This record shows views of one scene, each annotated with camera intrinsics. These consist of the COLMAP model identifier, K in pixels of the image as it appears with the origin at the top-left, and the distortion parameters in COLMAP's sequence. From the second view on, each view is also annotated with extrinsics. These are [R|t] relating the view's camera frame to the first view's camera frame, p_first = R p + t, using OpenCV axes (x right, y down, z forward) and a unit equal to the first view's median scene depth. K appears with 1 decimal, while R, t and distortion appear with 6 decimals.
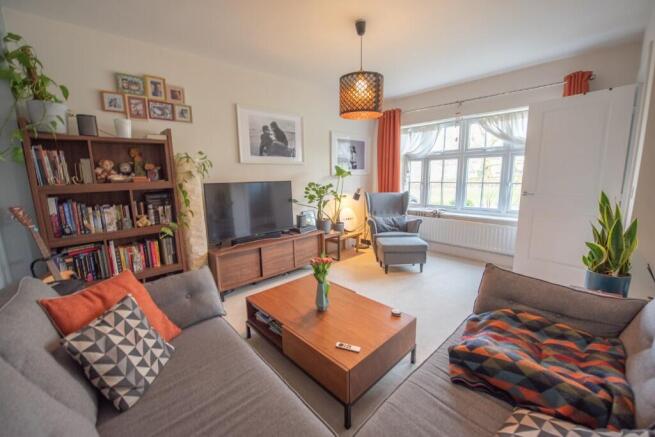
lens RADIAL K [[260.3, 0, 326.3], [0, 260.3, 217.5], [0, 0, 1]] dist [-0.017536, -0.000295]
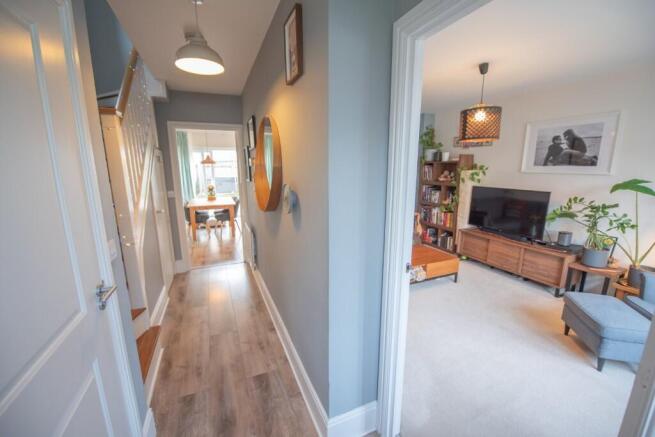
lens RADIAL K [[260.3, 0, 326.3], [0, 260.3, 217.5], [0, 0, 1]] dist [-0.017536, -0.000295]
pose [[-0.335165, 0.202058, -0.920237, 1.046733], [-0.144928, 0.954050, 0.262267, -0.183113], [0.930946, 0.221271, -0.290481, 0.528341]]
